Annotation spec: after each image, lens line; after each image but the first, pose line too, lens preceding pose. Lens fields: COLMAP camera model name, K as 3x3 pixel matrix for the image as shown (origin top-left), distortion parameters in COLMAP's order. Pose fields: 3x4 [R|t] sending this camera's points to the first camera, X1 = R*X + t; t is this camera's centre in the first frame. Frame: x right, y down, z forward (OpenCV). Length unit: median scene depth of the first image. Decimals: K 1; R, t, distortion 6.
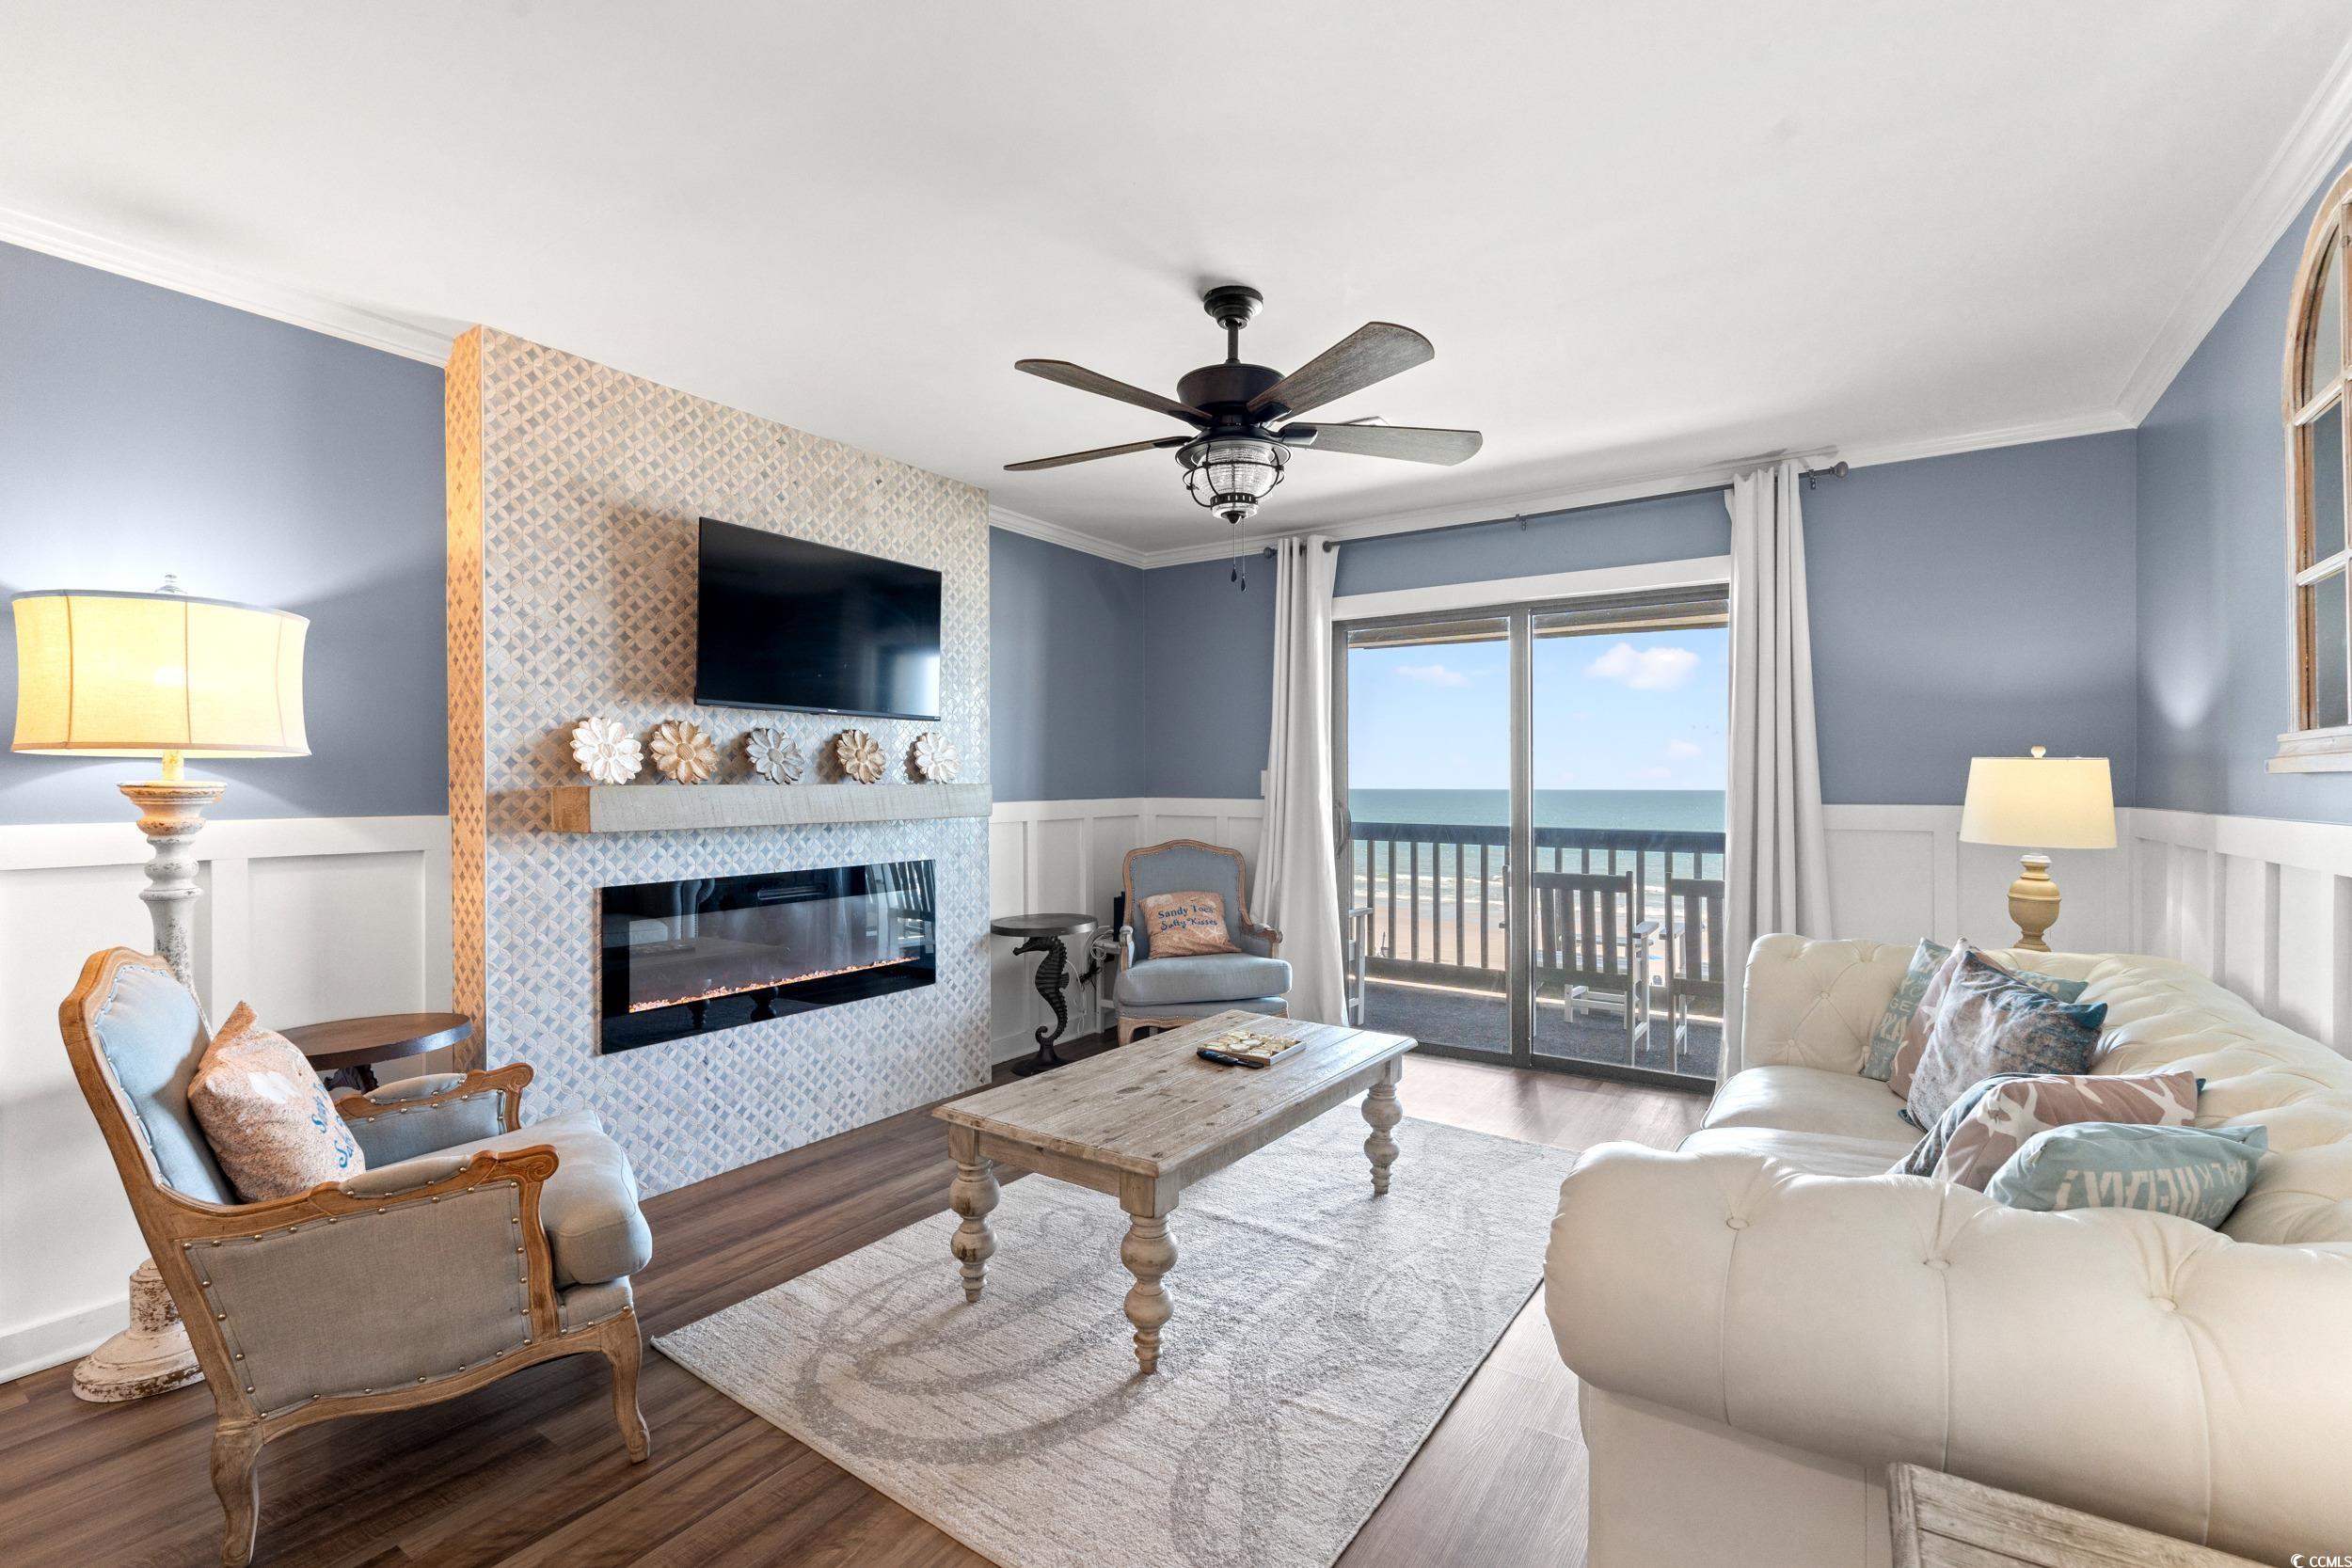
lens RADIAL K [[1044.3, 0, 1176.0], [0, 1044.3, 784.0], [0, 0, 1]] dist [-0.005897, 0.000453]
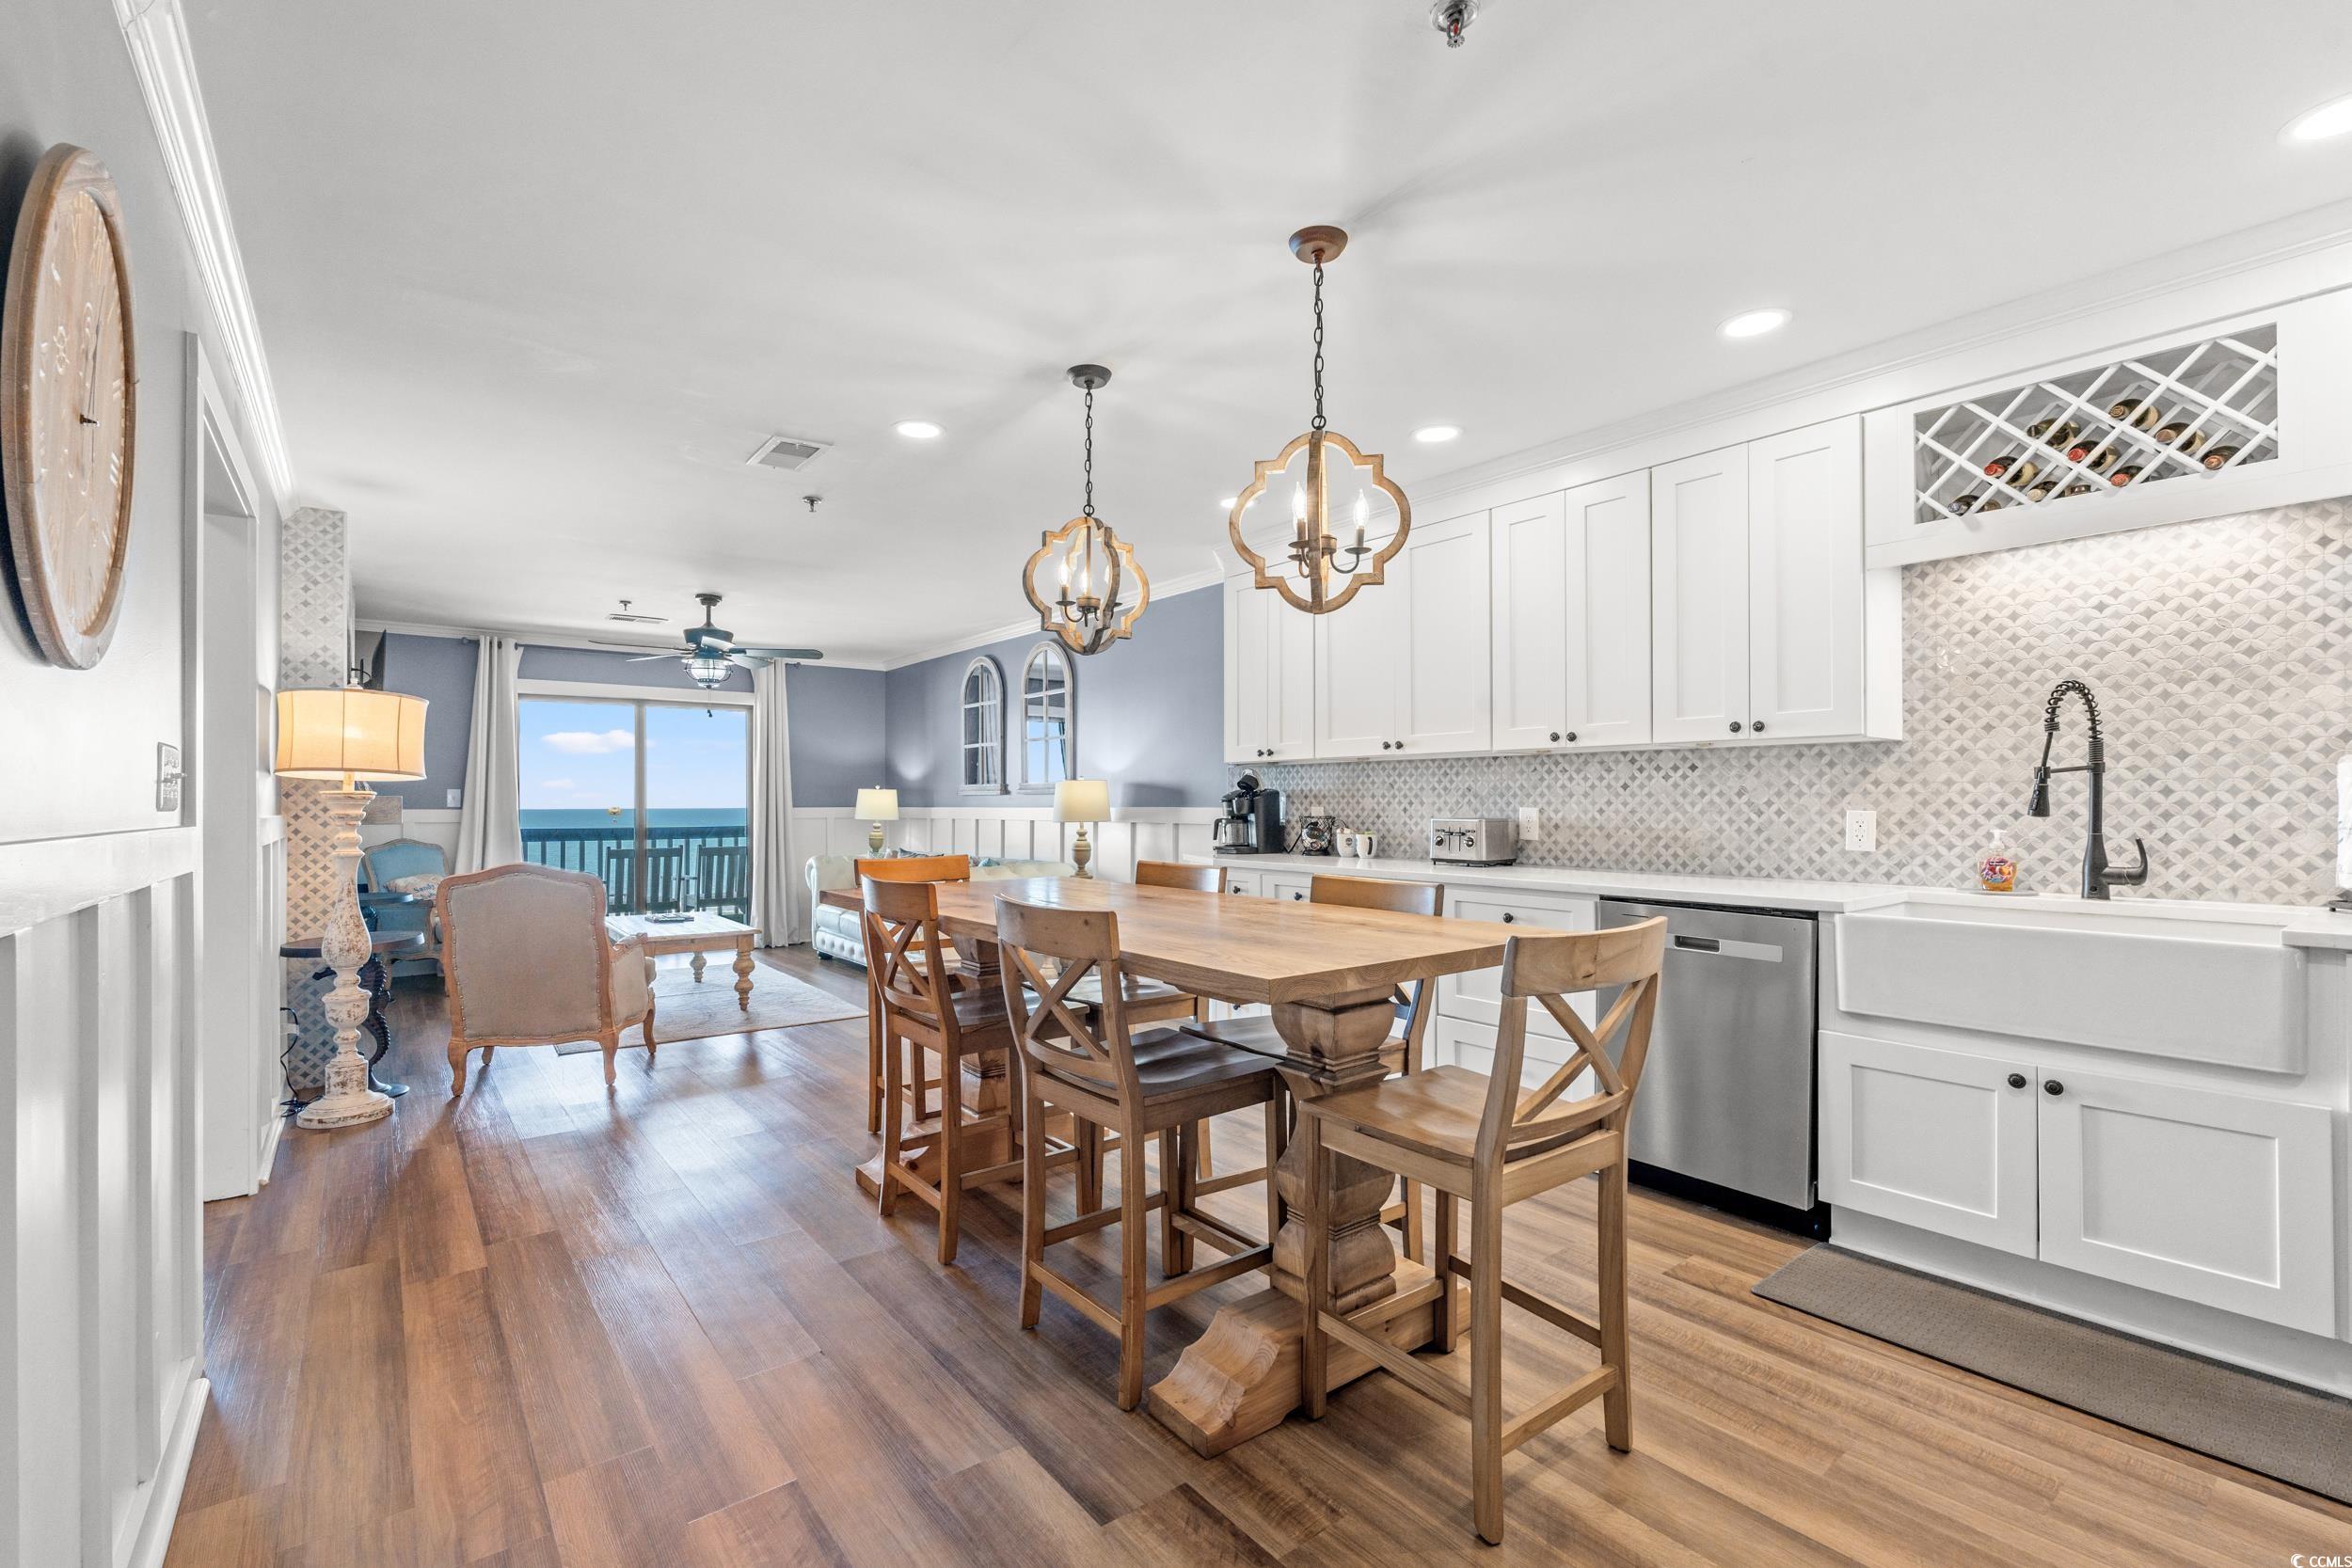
lens RADIAL K [[1038.9, 0, 1169.2], [0, 1038.9, 797.4], [0, 0, 1]] dist [-0.002843, -0.000124]
pose [[0.317742, 0.005950, 0.948158, -1.452408], [0.002054, 0.999974, -0.006963, 0.016339], [-0.948175, 0.004160, 0.317722, -0.594937]]
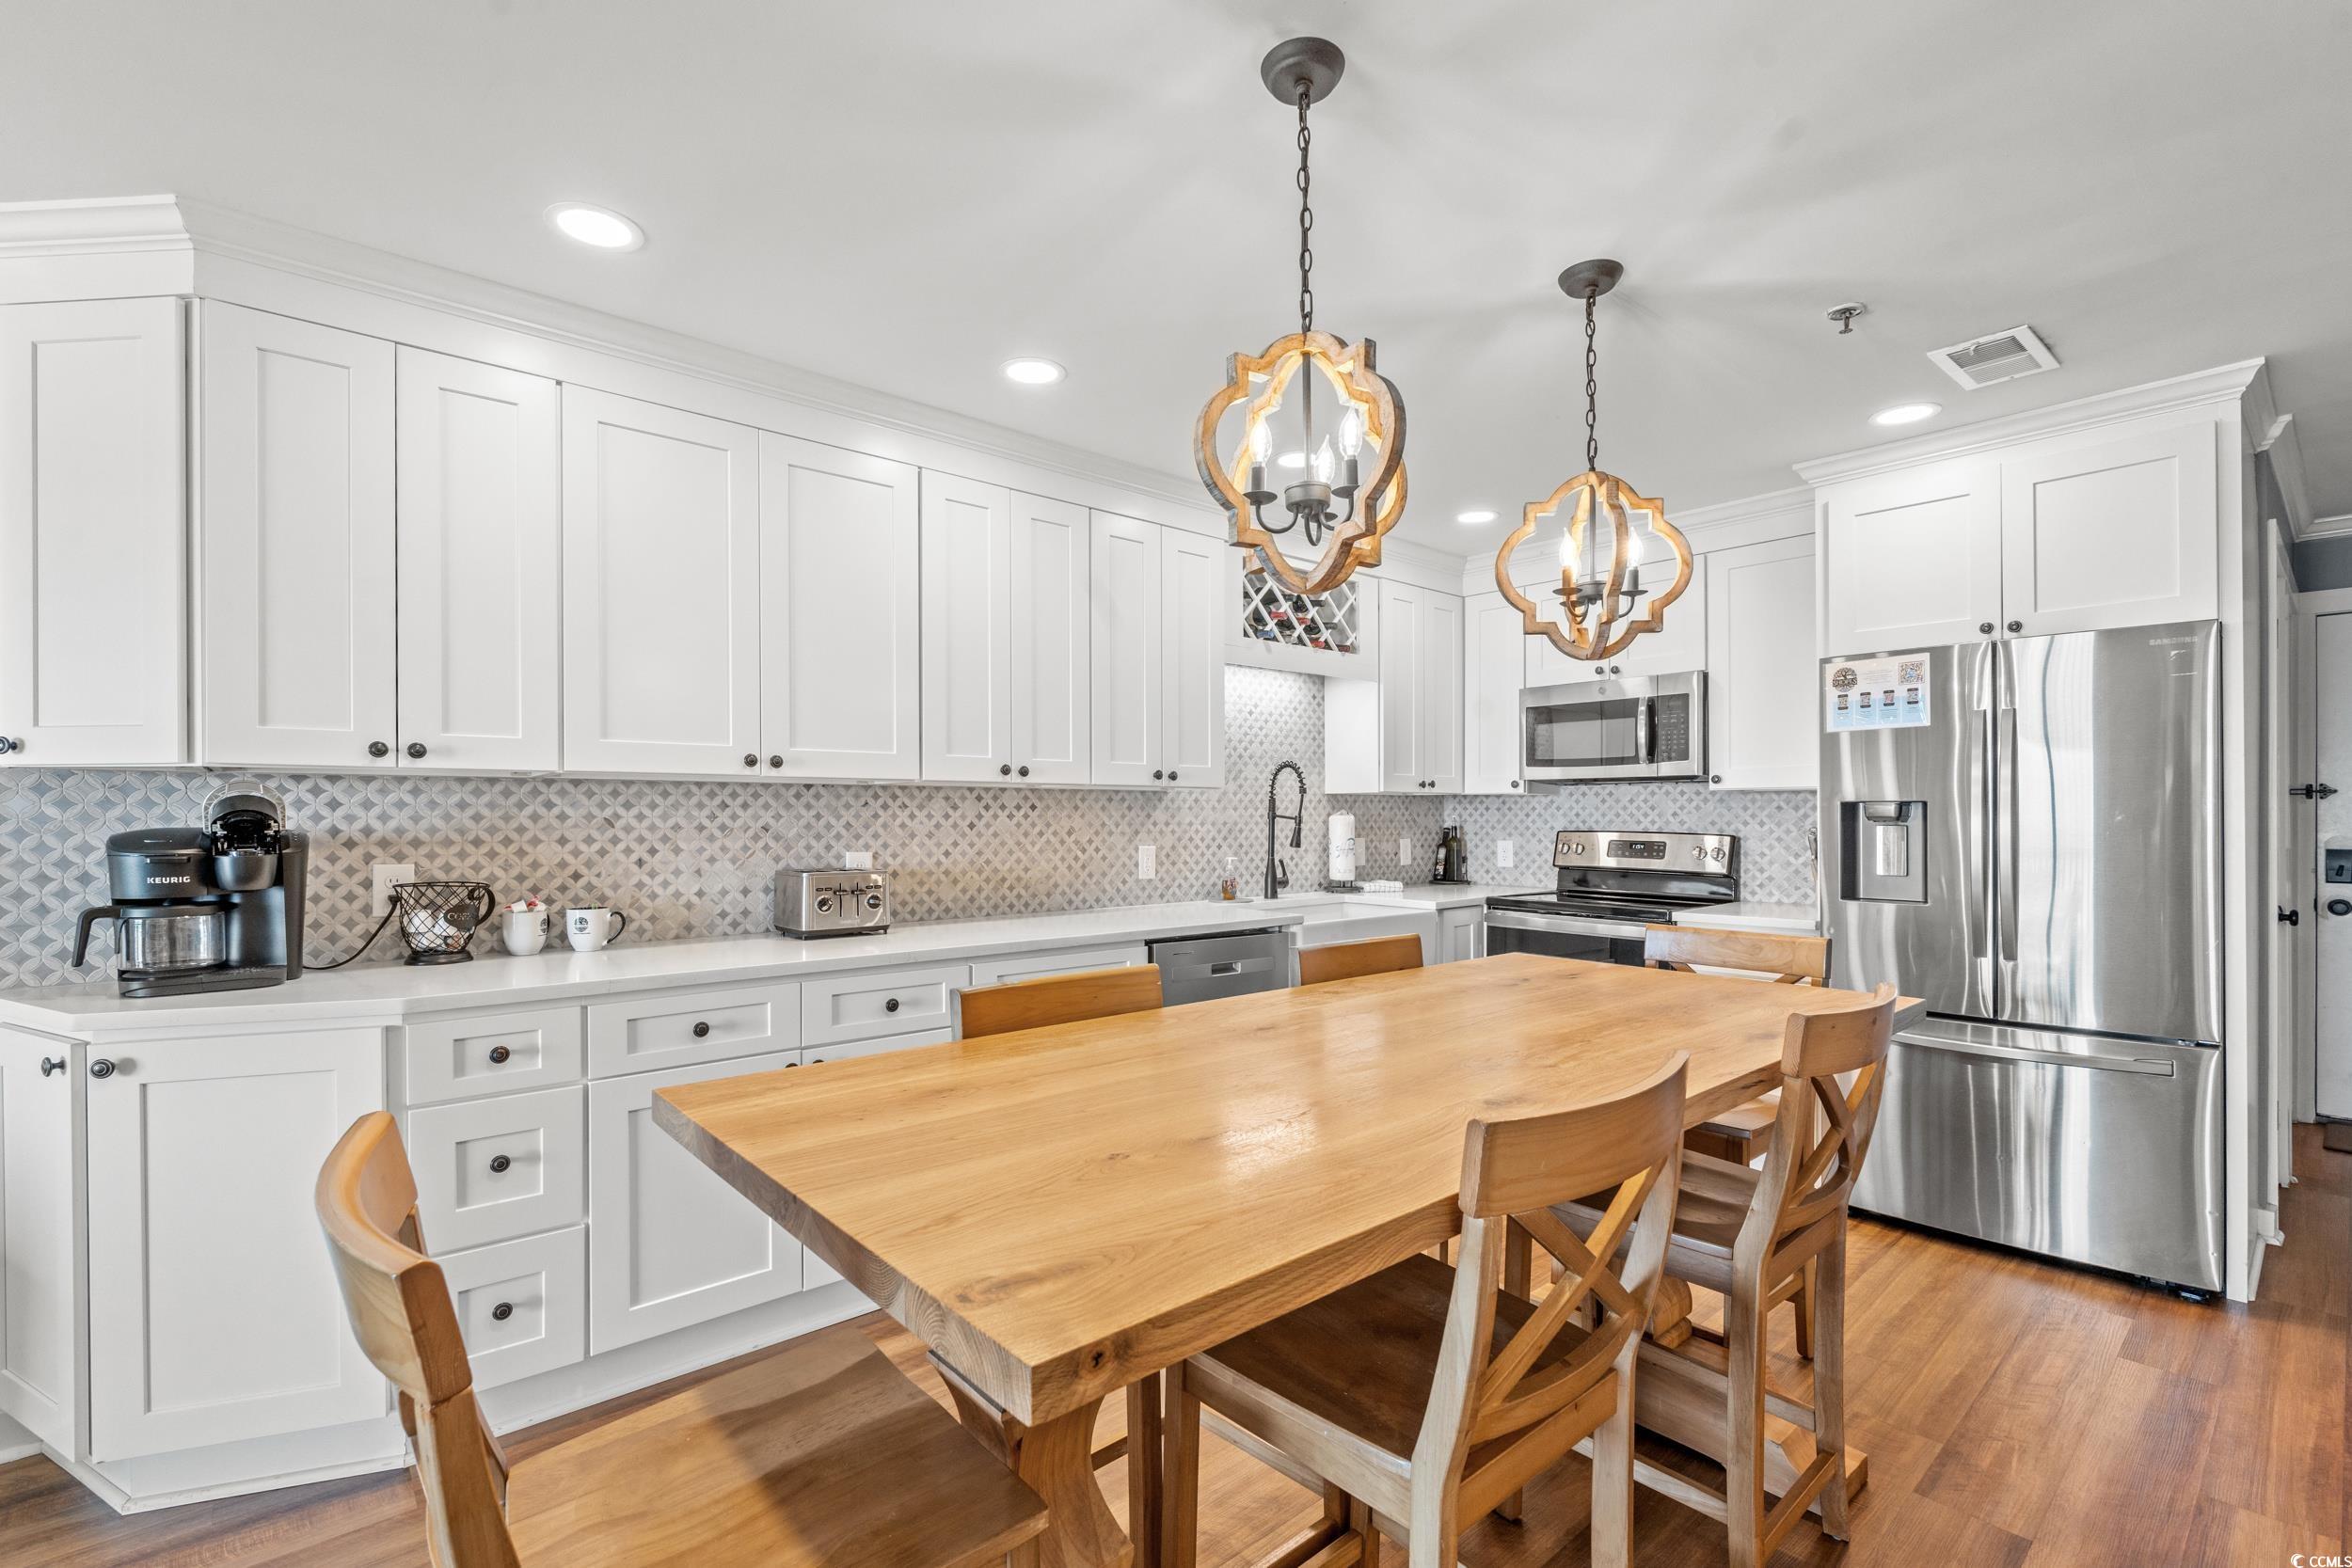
lens RADIAL K [[1038.9, 0, 1169.2], [0, 1038.9, 797.4], [0, 0, 1]] dist [-0.002843, -0.000124]
pose [[-0.964848, 0.009559, 0.262635, -0.685053], [0.005060, 0.999829, -0.017800, -0.011083], [-0.262760, -0.015845, -0.964731, 0.236248]]
